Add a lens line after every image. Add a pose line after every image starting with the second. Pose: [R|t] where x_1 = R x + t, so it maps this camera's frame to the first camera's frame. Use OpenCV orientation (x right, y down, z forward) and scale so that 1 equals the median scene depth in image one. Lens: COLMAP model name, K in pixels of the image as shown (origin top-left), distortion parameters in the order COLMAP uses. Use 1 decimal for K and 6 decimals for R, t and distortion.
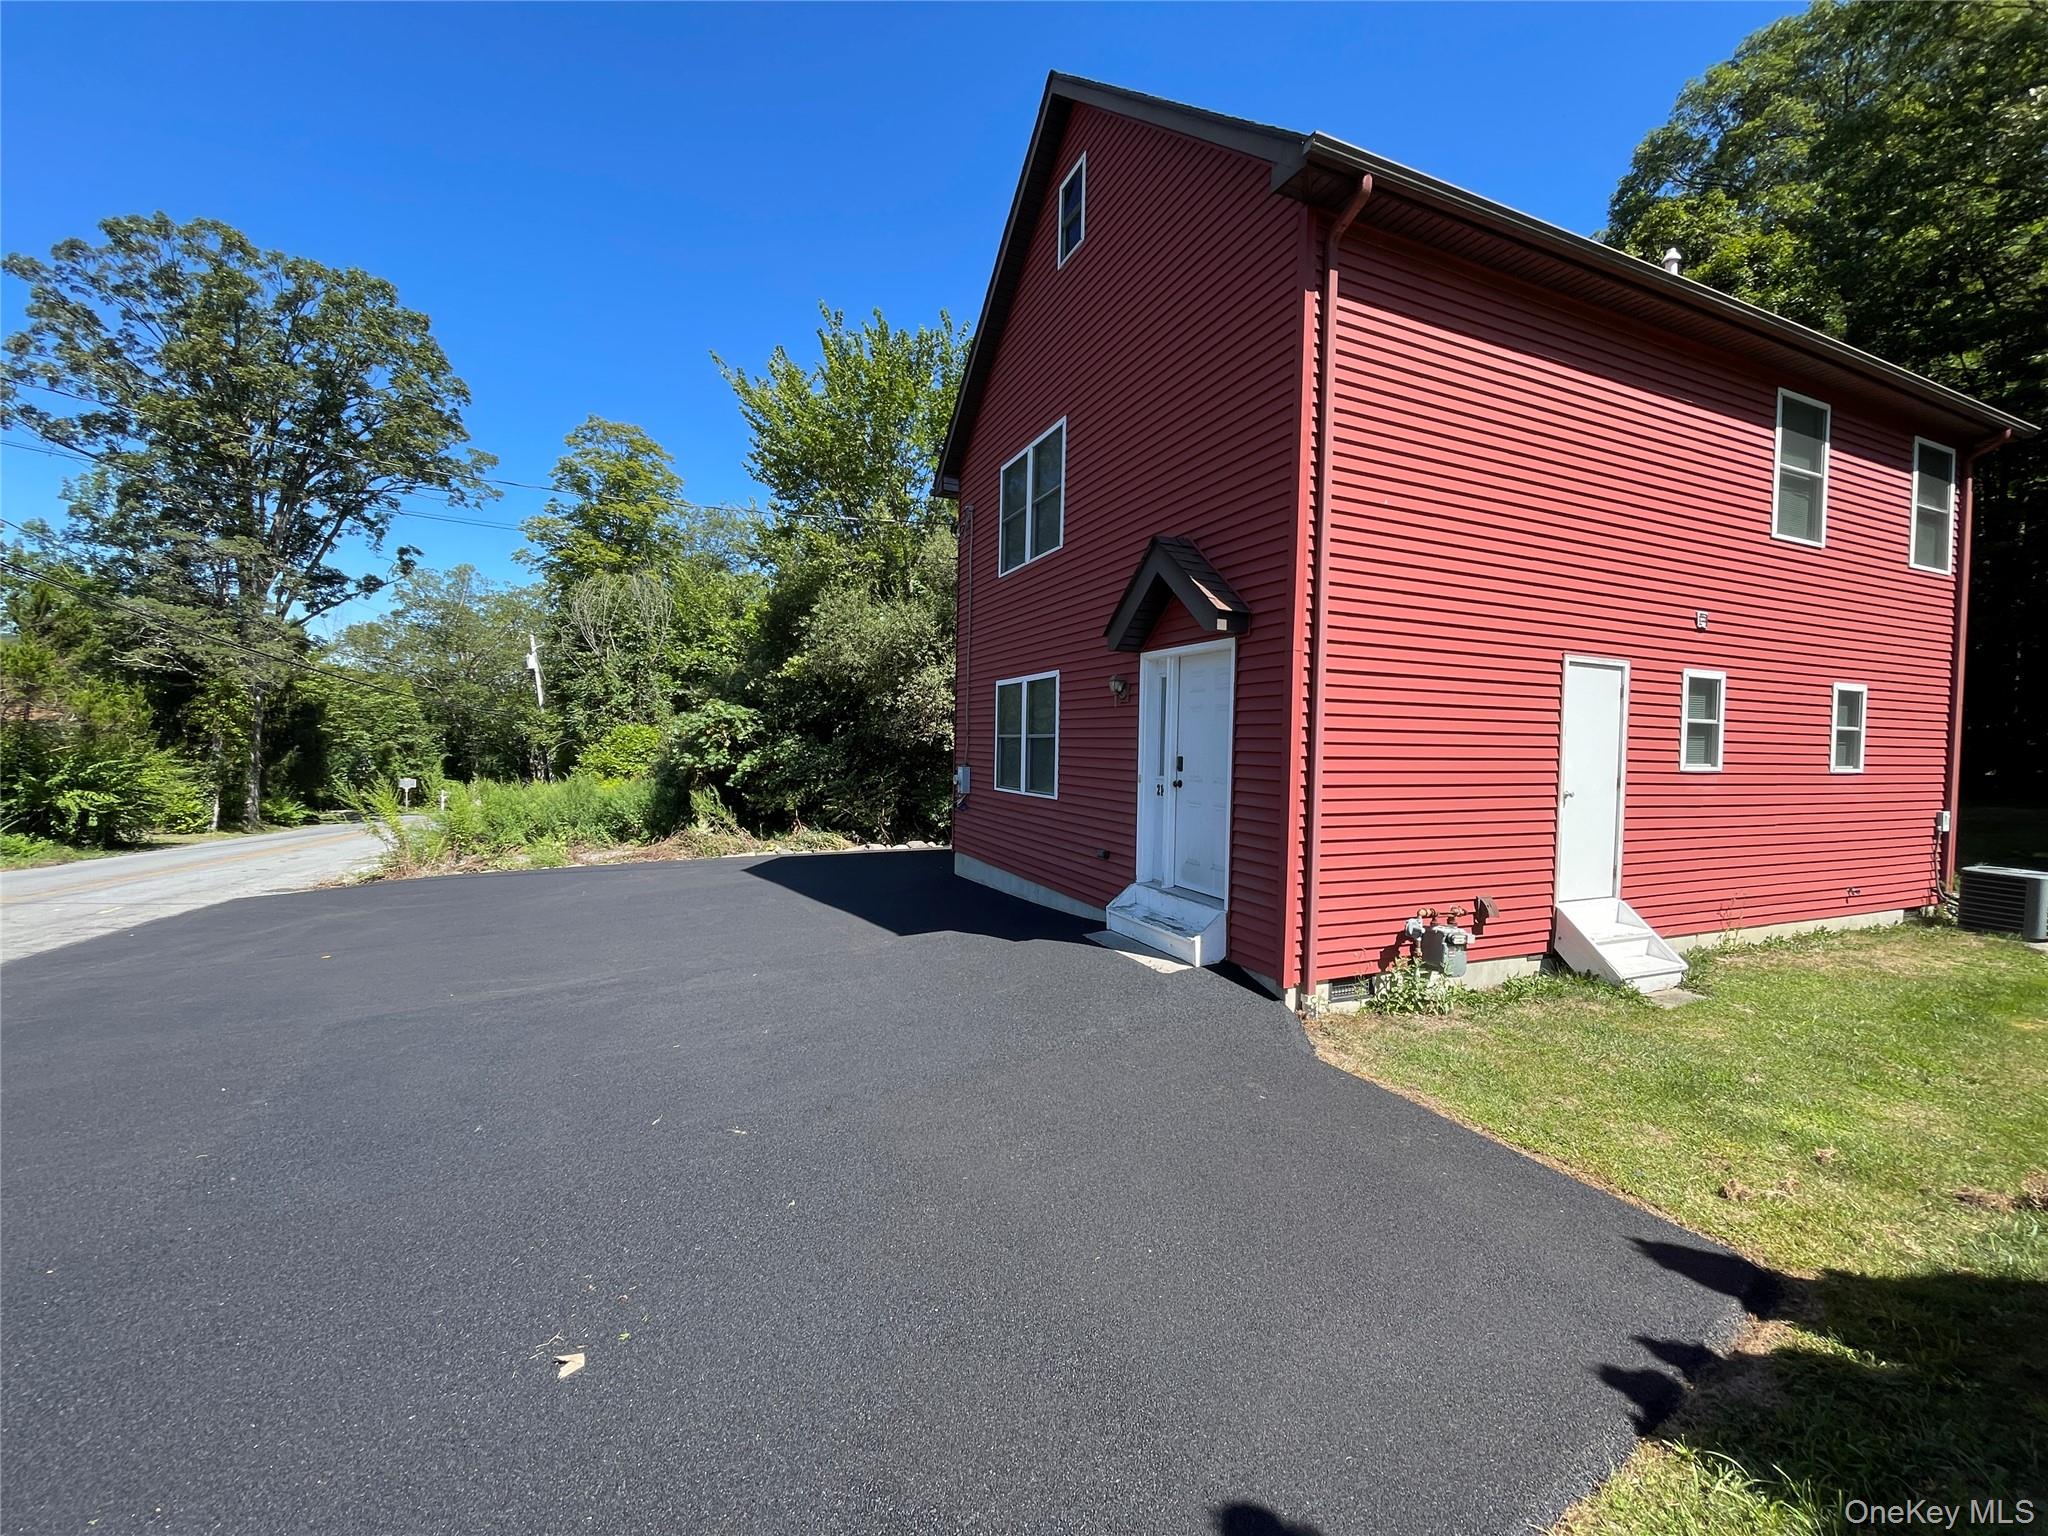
lens RADIAL K [[825.3, 0, 1026.3], [0, 825.3, 761.3], [0, 0, 1]] dist [0.000215, 0.000183]
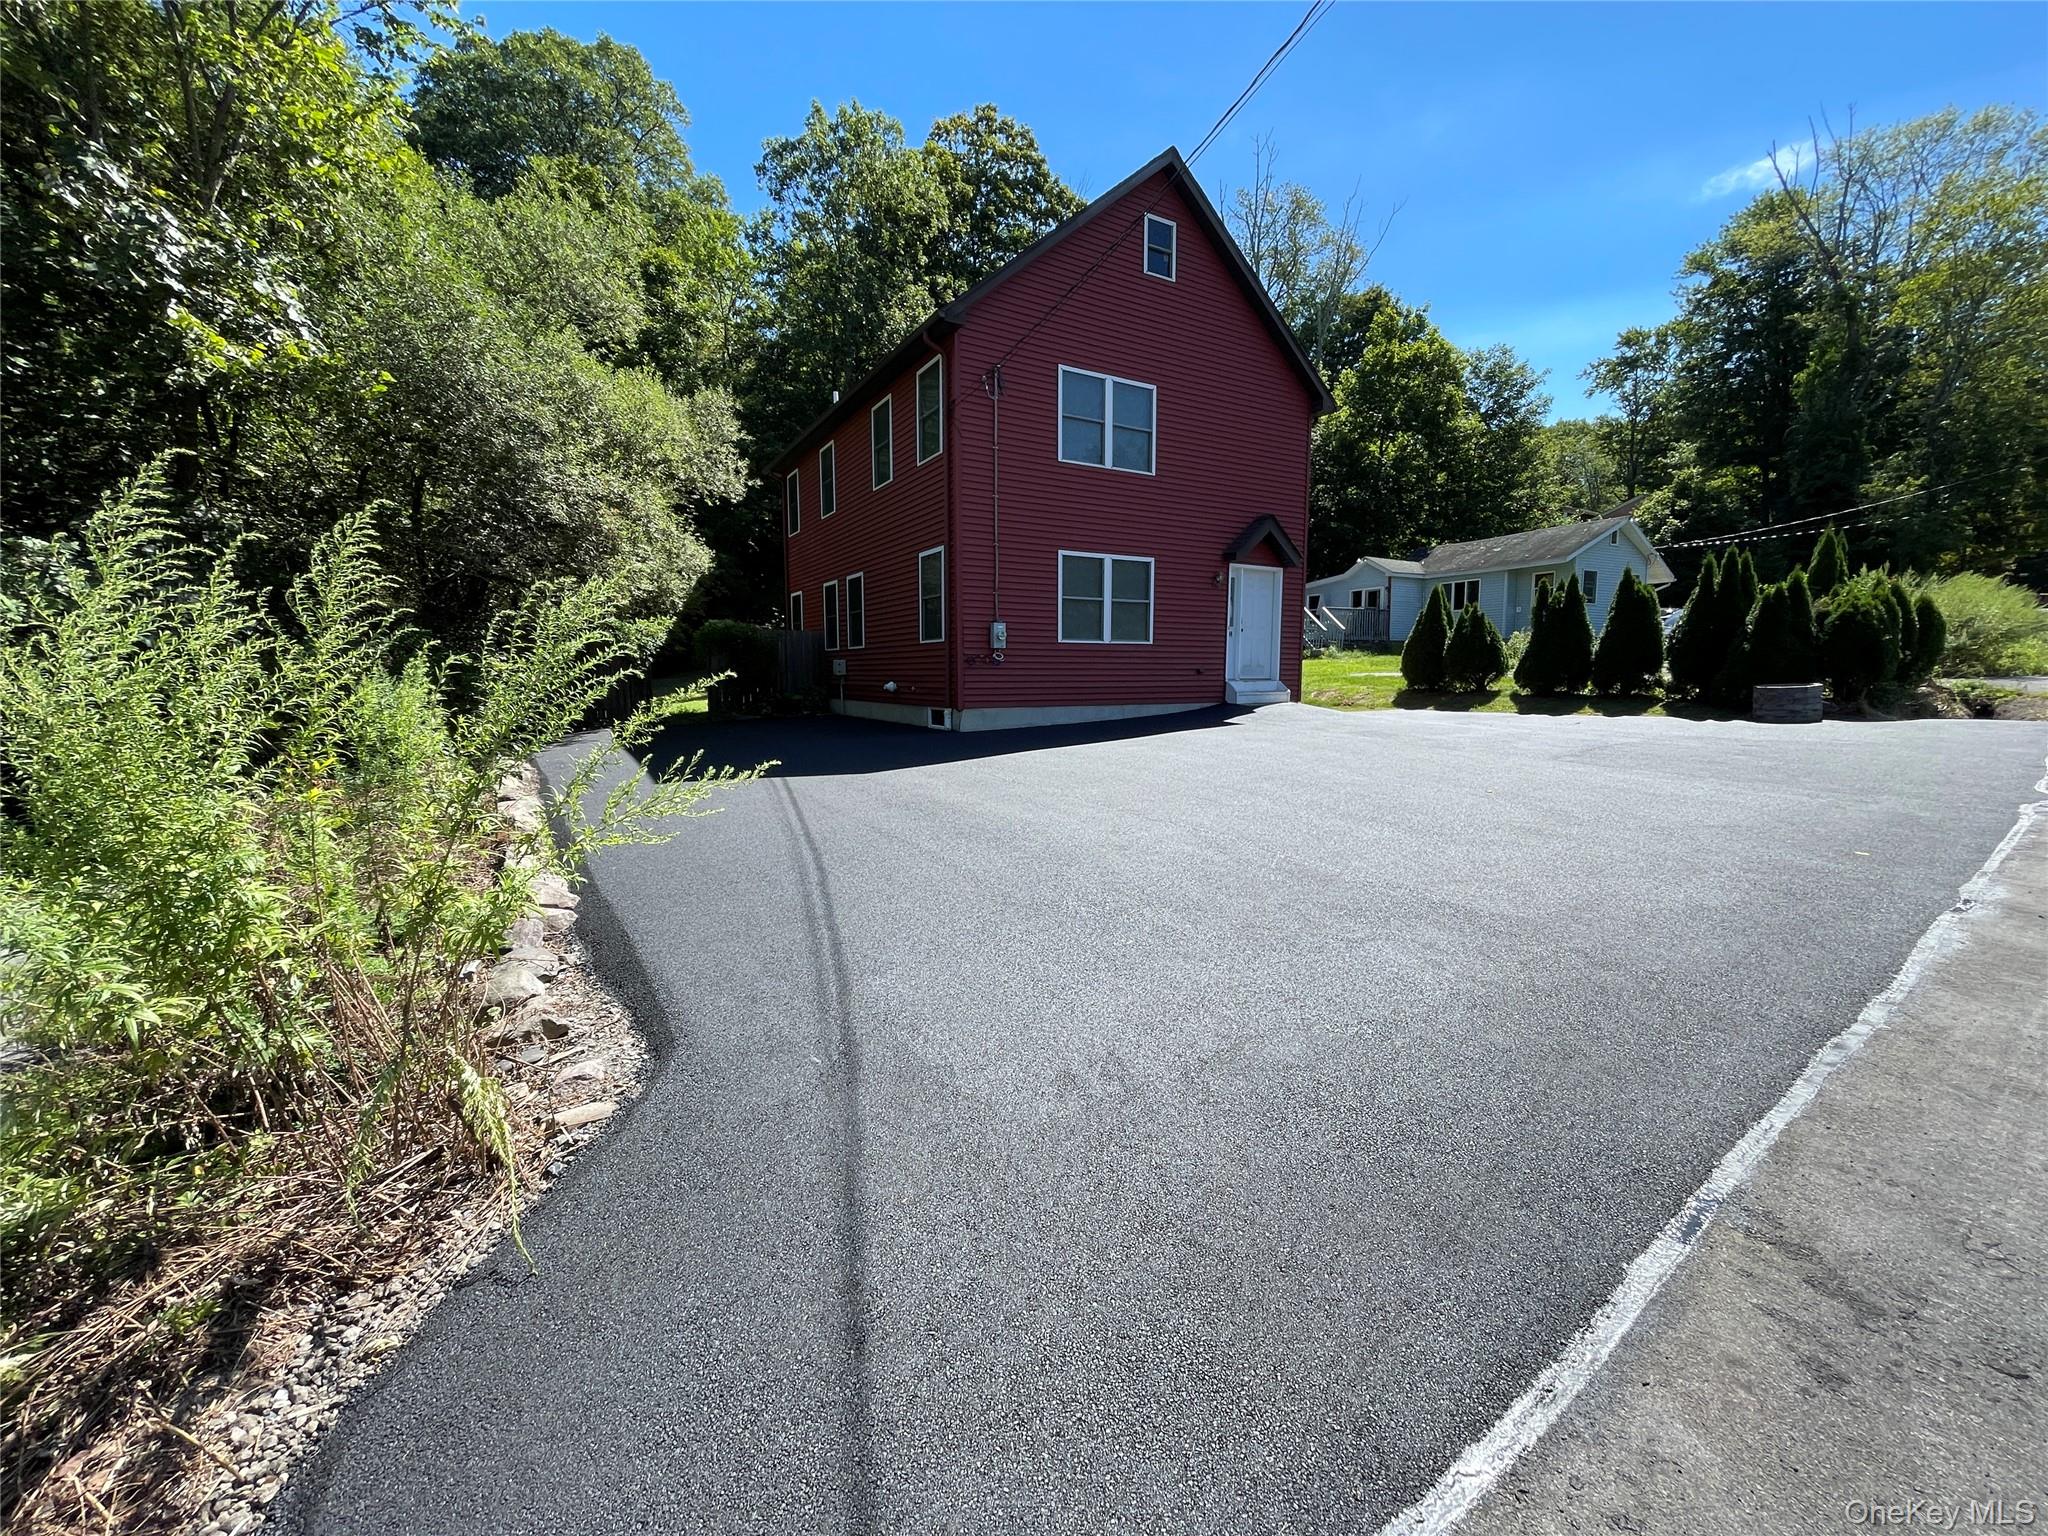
lens RADIAL K [[827.8, 0, 1028.4], [0, 827.8, 759.8], [0, 0, 1]] dist [0.001342, 0.000322]
pose [[-0.120722, -0.125149, 0.984766, -1.489467], [0.016746, 0.991623, 0.128073, 0.059378], [-0.992545, 0.031952, -0.117615, 1.423742]]
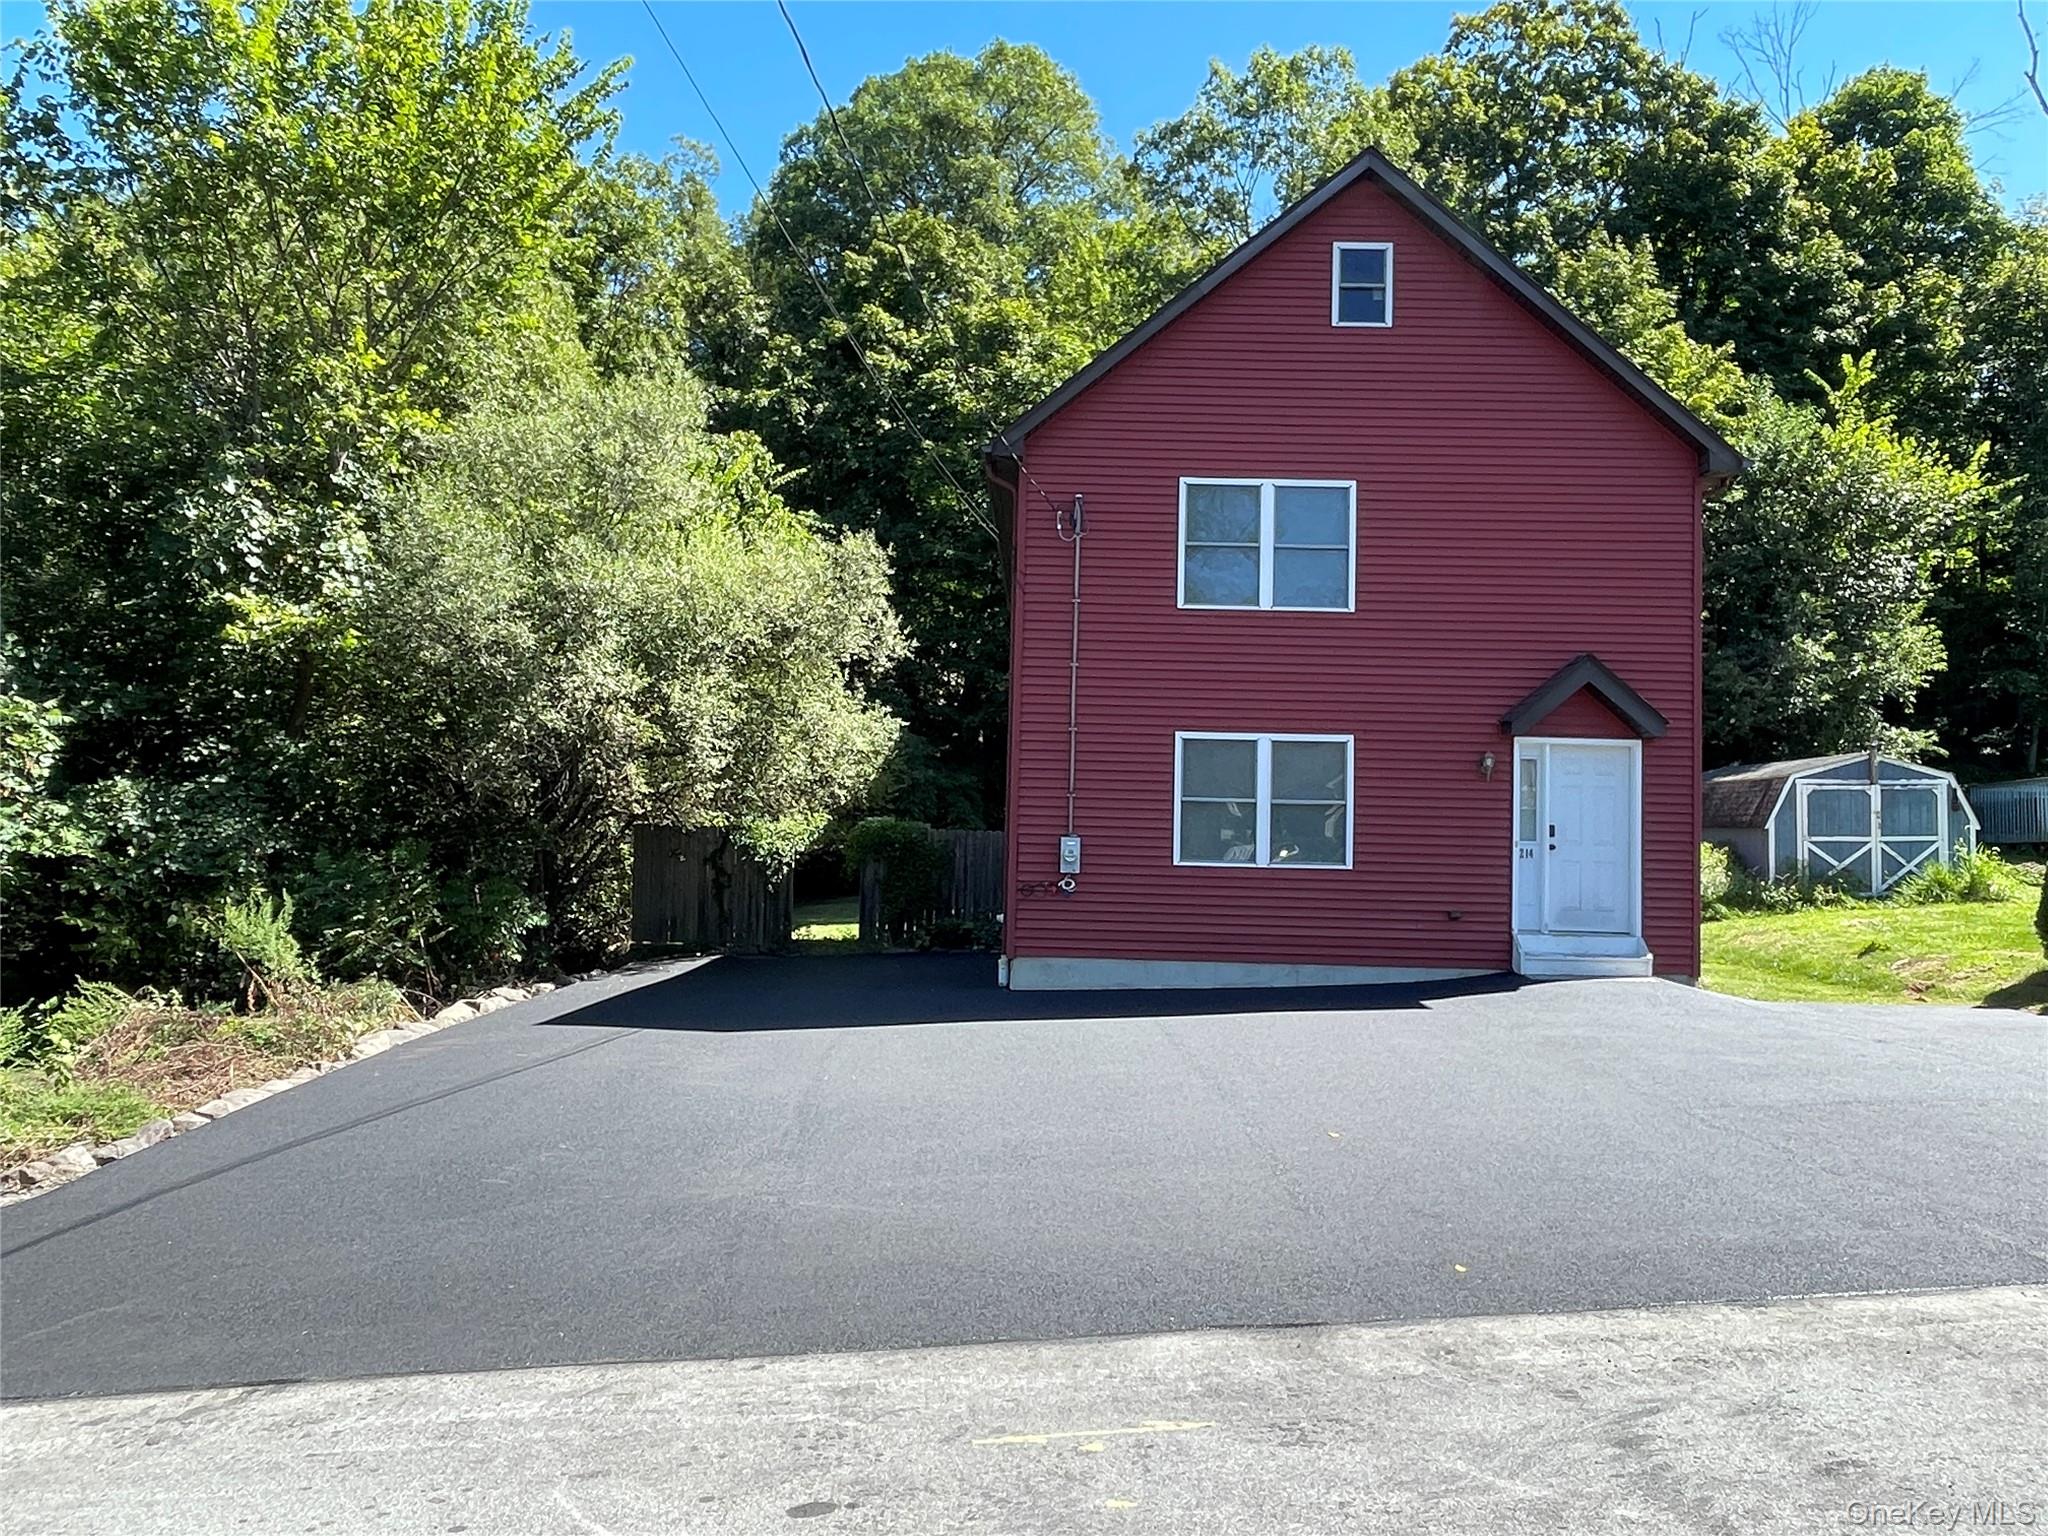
lens RADIAL K [[1491.6, 0, 1024.0], [0, 1491.6, 768.0], [0, 0, 1]] dist [0.006631, -0.006498]
pose [[0.414904, 0.042201, 0.908886, -1.723608], [0.001957, 0.998880, -0.047273, 0.010263], [-0.909863, 0.021392, 0.414357, 0.624448]]
